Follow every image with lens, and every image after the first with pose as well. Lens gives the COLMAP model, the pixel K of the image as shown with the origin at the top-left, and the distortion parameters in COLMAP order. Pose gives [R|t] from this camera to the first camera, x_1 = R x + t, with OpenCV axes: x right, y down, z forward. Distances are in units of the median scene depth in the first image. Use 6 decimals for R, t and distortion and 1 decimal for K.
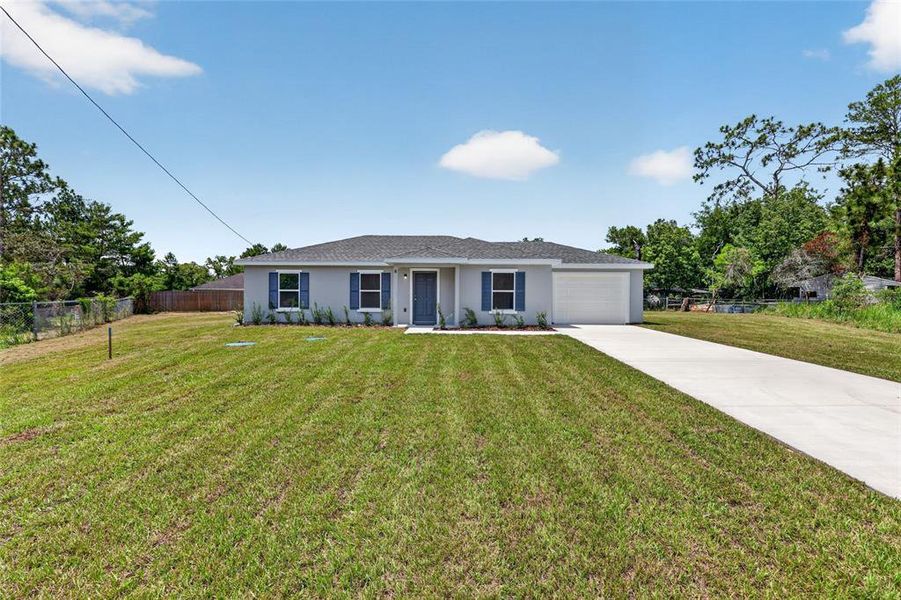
lens RADIAL K [[362.8, 0, 448.8], [0, 362.8, 299.6], [0, 0, 1]] dist [-0.001209, 0.000017]
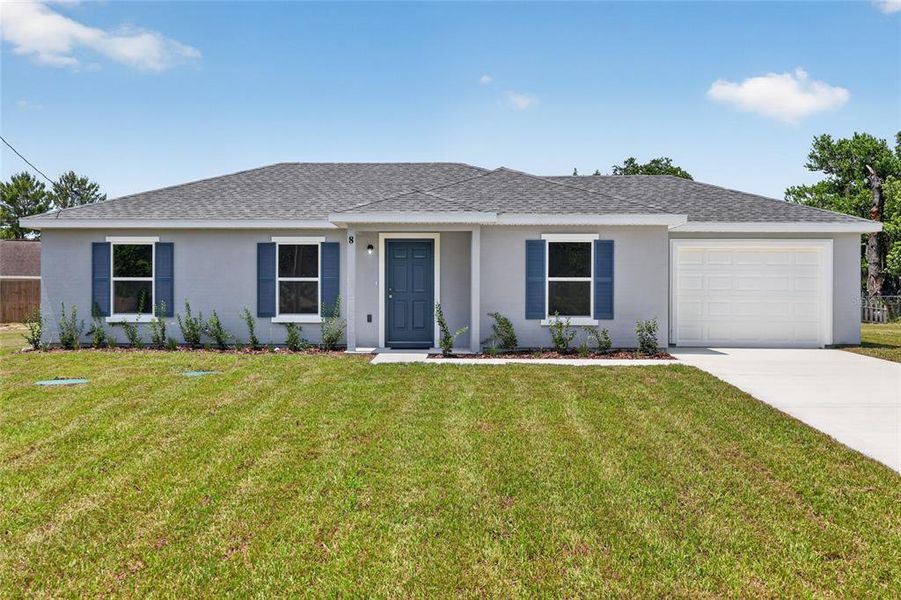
lens RADIAL K [[857.2, 0, 450.5], [0, 857.2, 300.0], [0, 0, 1]] dist [-0.005880, -0.001987]
pose [[0.999956, -0.002466, -0.009054, -0.000951], [0.002468, 0.999997, 0.000264, 0.003762], [0.009053, -0.000286, 0.999959, -0.154392]]
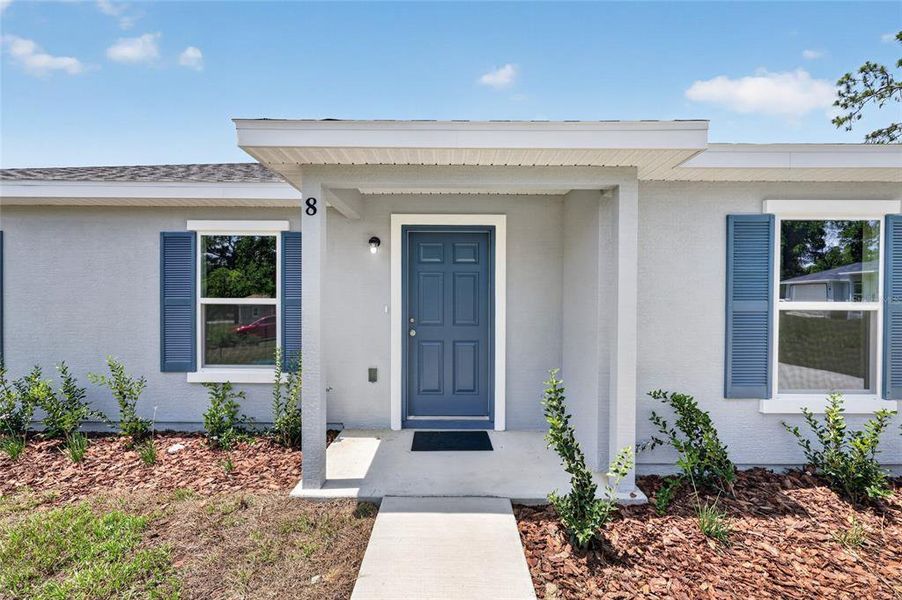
lens RADIAL K [[361.0, 0, 453.2], [0, 361.0, 303.6], [0, 0, 1]] dist [-0.000619, 0.000023]
pose [[0.999841, -0.000151, 0.017823, -0.067873], [-0.000061, 0.999929, 0.011934, -0.025797], [-0.017823, -0.011934, 0.999770, 0.742353]]
